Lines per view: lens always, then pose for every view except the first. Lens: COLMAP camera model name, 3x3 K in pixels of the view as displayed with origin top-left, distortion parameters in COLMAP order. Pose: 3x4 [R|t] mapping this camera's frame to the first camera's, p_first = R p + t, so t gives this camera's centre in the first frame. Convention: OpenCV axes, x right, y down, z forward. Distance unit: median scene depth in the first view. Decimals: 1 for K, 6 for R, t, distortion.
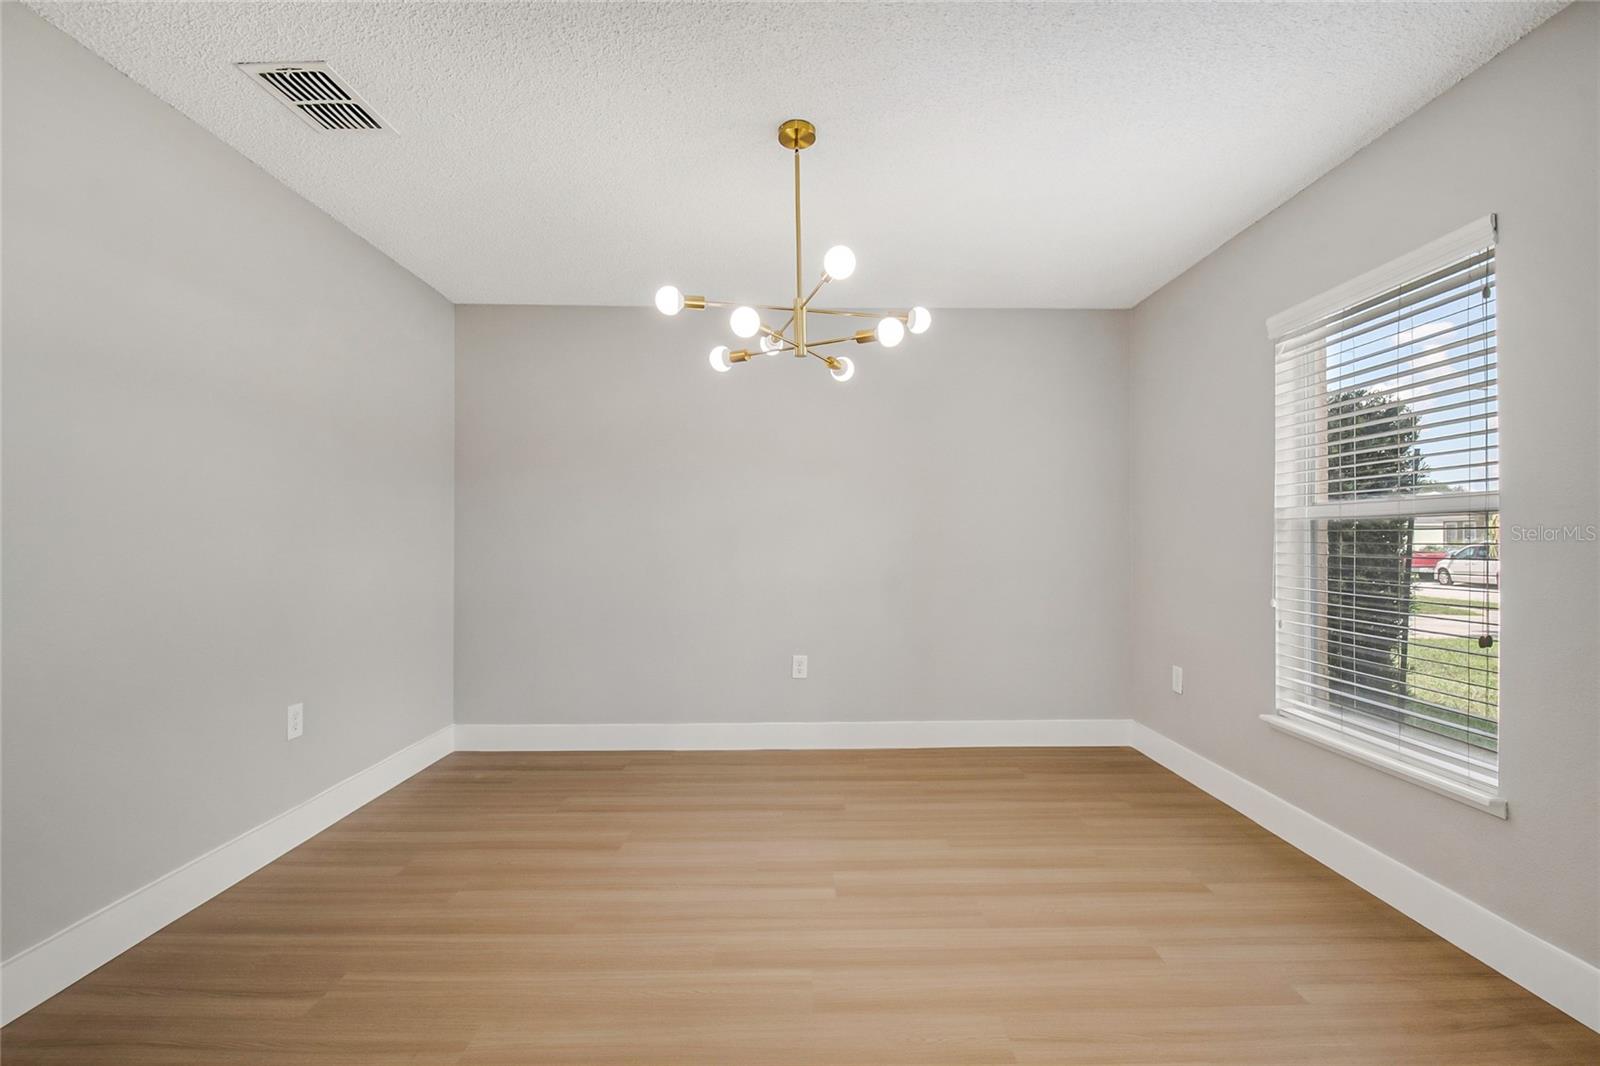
lens RADIAL K [[727.0, 0, 805.1], [0, 727.0, 544.2], [0, 0, 1]] dist [-0.010066, -0.000810]
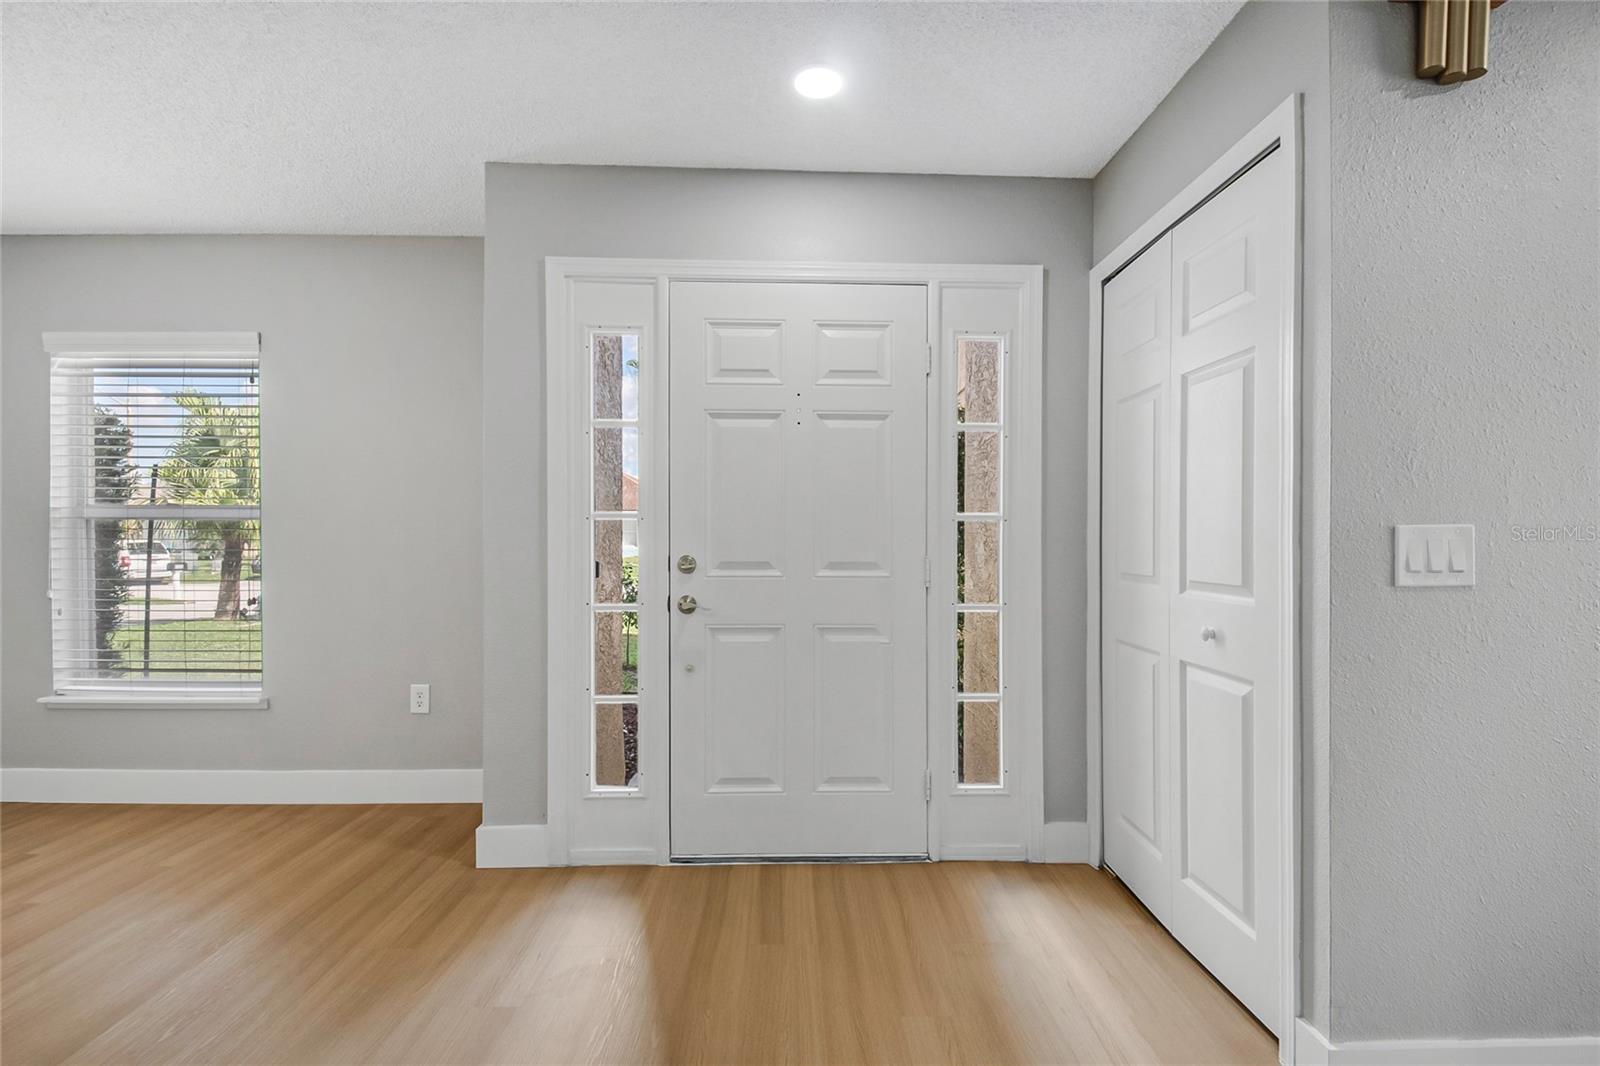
lens RADIAL K [[690.9, 0, 799.8], [0, 690.9, 538.6], [0, 0, 1]] dist [-0.008226, -0.000601]
pose [[0.003894, -0.001649, 0.999991, -0.382089], [0.001395, 0.999998, 0.001644, -0.002543], [-0.999991, 0.001389, 0.003896, -0.139411]]
